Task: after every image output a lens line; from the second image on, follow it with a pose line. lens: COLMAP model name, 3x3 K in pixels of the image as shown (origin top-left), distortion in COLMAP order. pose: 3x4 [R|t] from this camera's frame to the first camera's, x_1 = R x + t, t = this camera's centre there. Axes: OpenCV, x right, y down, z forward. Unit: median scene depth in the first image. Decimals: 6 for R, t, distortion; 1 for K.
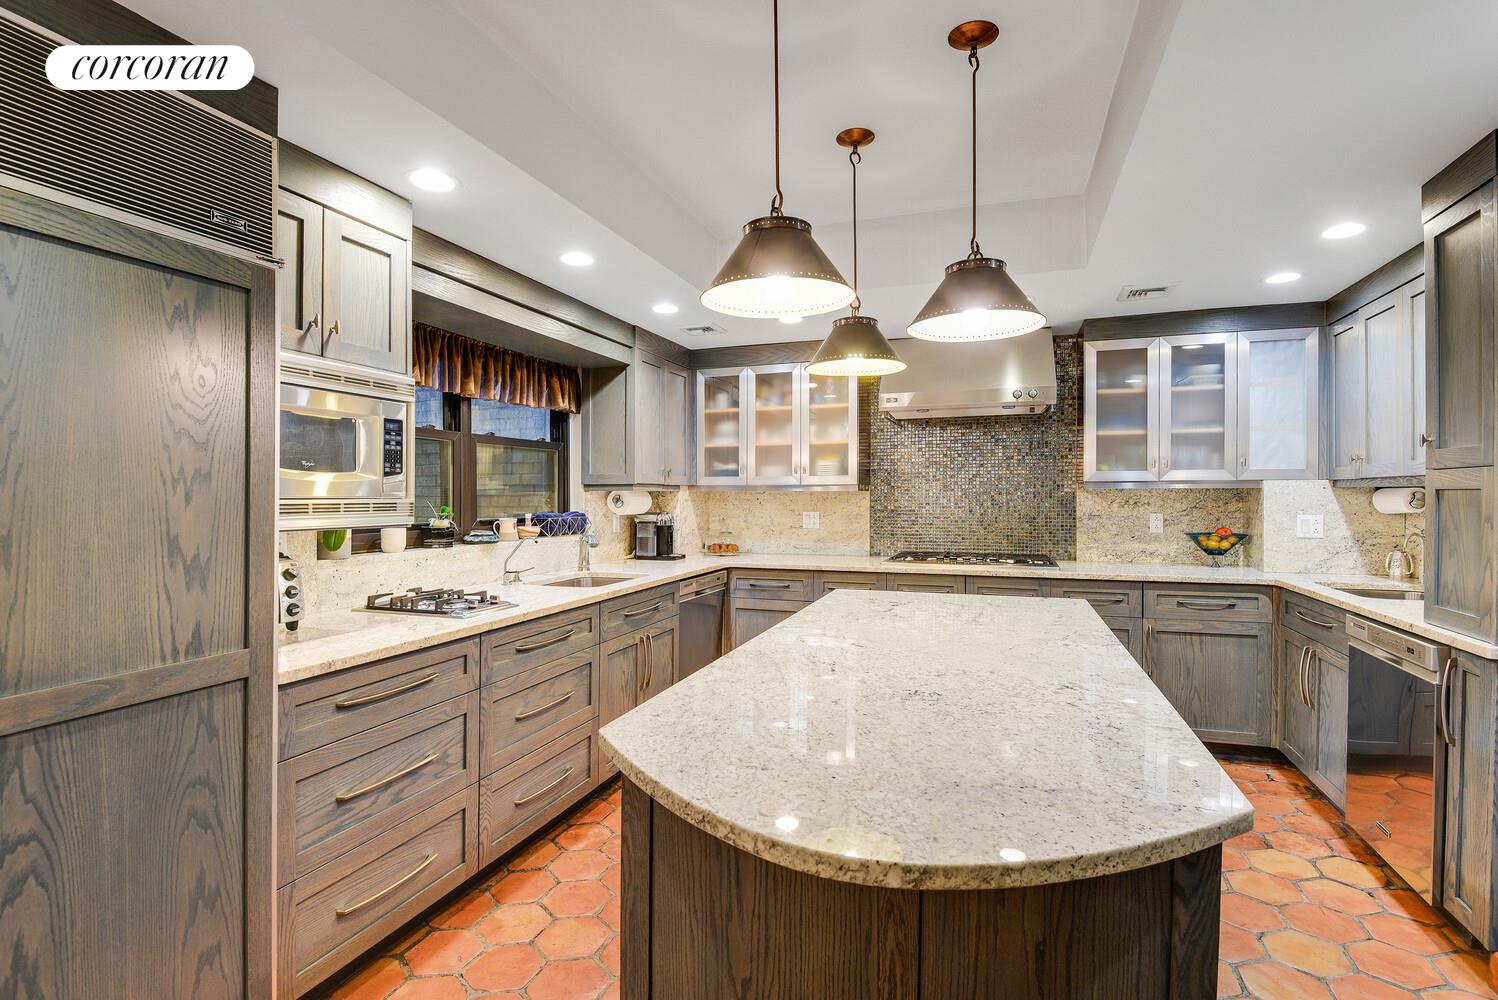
lens RADIAL K [[693.3, 0, 749.0], [0, 693.3, 500.0], [0, 0, 1]] dist [0.000879, -0.020775]
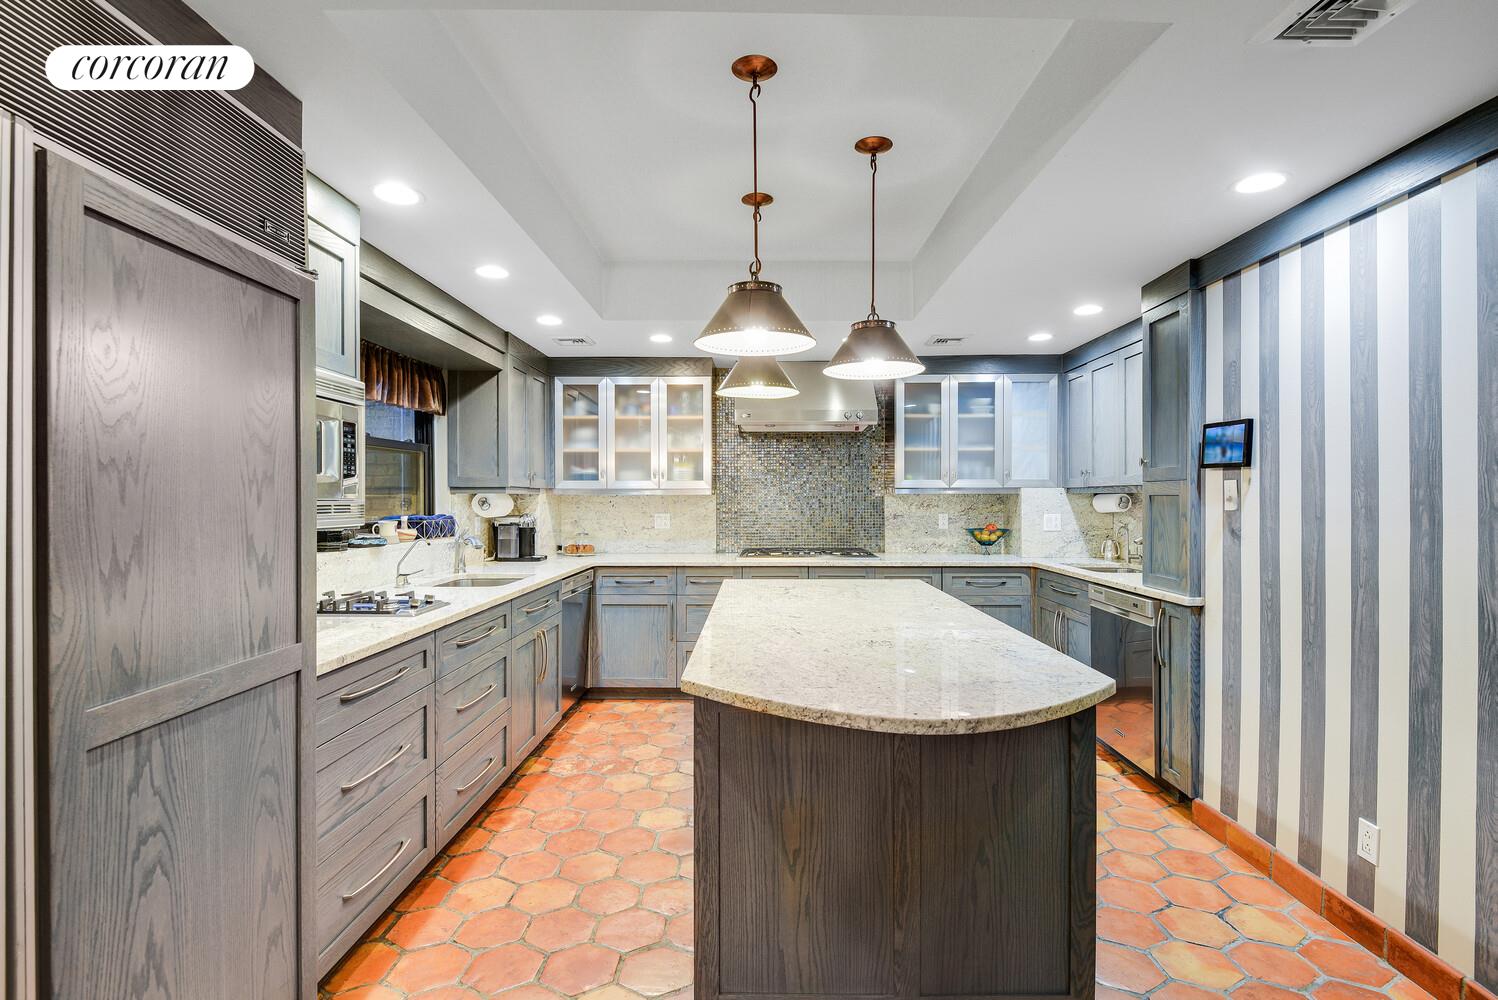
lens RADIAL K [[680.7, 0, 746.4], [0, 680.7, 505.6], [0, 0, 1]] dist [0.001037, -0.032695]
pose [[0.950274, -0.000646, 0.311416, -0.175230], [-0.000316, 0.999995, 0.003038, 0.001577], [-0.311416, -0.002985, 0.950269, -0.081310]]
